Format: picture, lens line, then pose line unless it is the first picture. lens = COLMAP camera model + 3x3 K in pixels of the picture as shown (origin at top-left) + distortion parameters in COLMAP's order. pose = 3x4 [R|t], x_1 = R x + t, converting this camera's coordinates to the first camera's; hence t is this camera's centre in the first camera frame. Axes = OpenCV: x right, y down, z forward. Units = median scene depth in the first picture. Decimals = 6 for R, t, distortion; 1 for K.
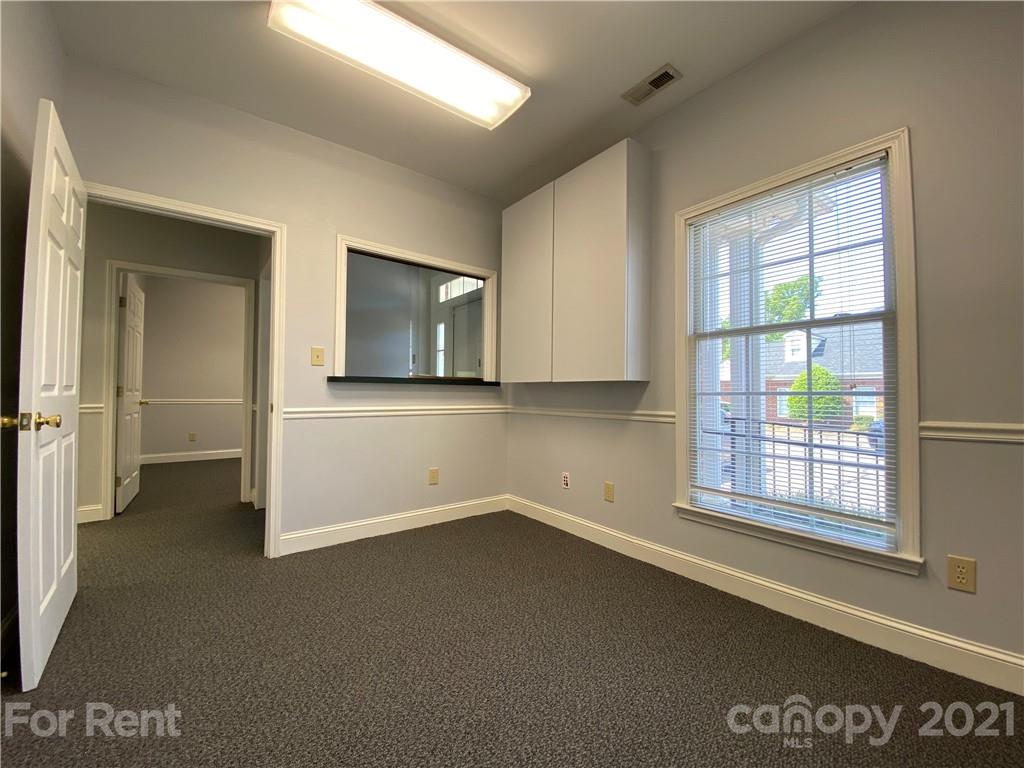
lens RADIAL K [[418.1, 0, 506.3], [0, 418.1, 380.2], [0, 0, 1]] dist [-0.002909, -0.000403]
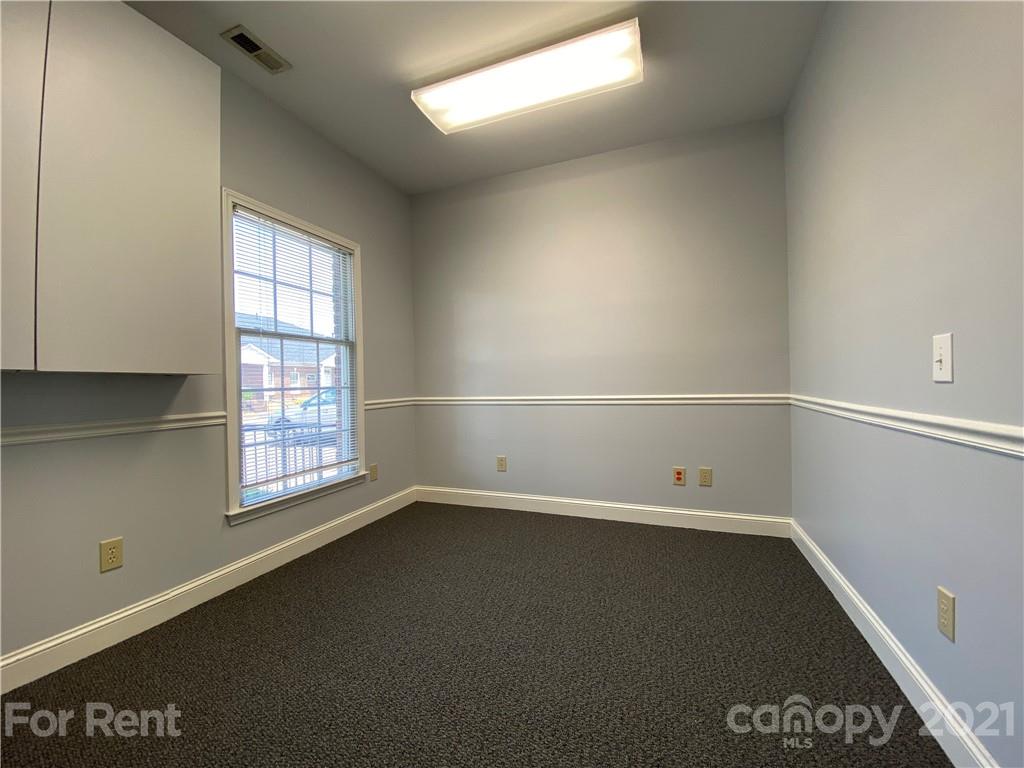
lens RADIAL K [[410.5, 0, 505.0], [0, 410.5, 384.3], [0, 0, 1]] dist [0.036973, -0.031256]
pose [[-0.511161, 0.005624, 0.859467, -0.820433], [-0.008603, 0.999895, -0.011659, 0.028815], [-0.859442, -0.013354, -0.511059, 1.171757]]
